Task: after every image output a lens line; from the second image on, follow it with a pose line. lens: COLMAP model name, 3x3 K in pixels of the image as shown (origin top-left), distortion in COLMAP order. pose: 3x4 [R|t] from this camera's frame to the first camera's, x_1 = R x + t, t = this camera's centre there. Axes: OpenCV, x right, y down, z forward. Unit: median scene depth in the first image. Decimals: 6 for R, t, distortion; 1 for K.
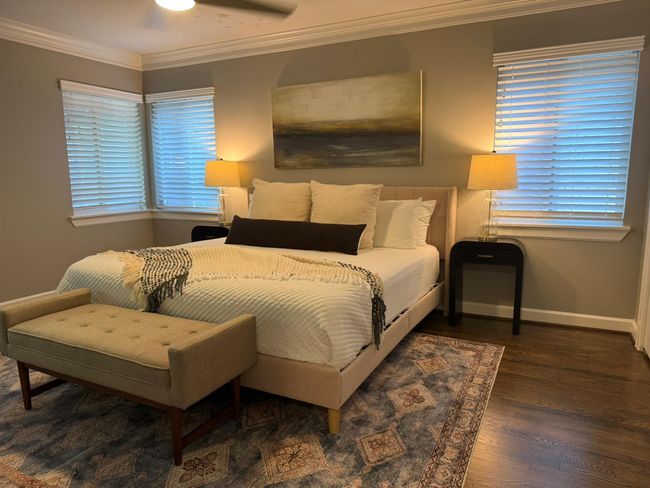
lens RADIAL K [[460.4, 0, 326.2], [0, 460.4, 242.6], [0, 0, 1]] dist [0.054110, -0.068225]
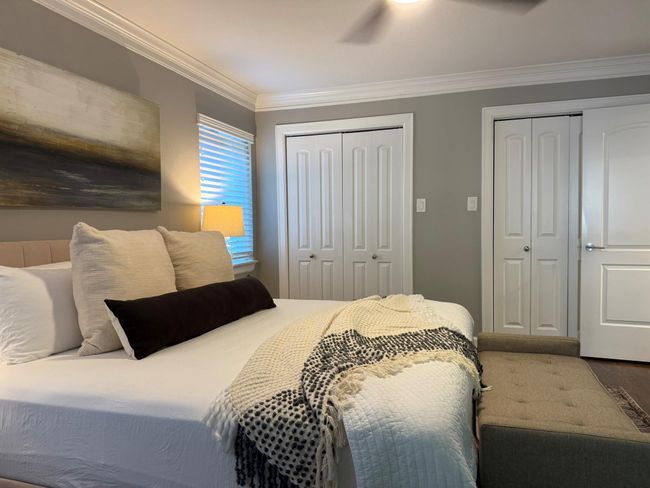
lens RADIAL K [[460.4, 0, 325.2], [0, 460.4, 242.8], [0, 0, 1]] dist [0.054110, -0.068225]
pose [[-0.143387, -0.017777, 0.989507, -0.696739], [0.164219, 0.985550, 0.041503, -0.095725], [-0.975947, 0.168447, -0.138395, 0.832556]]
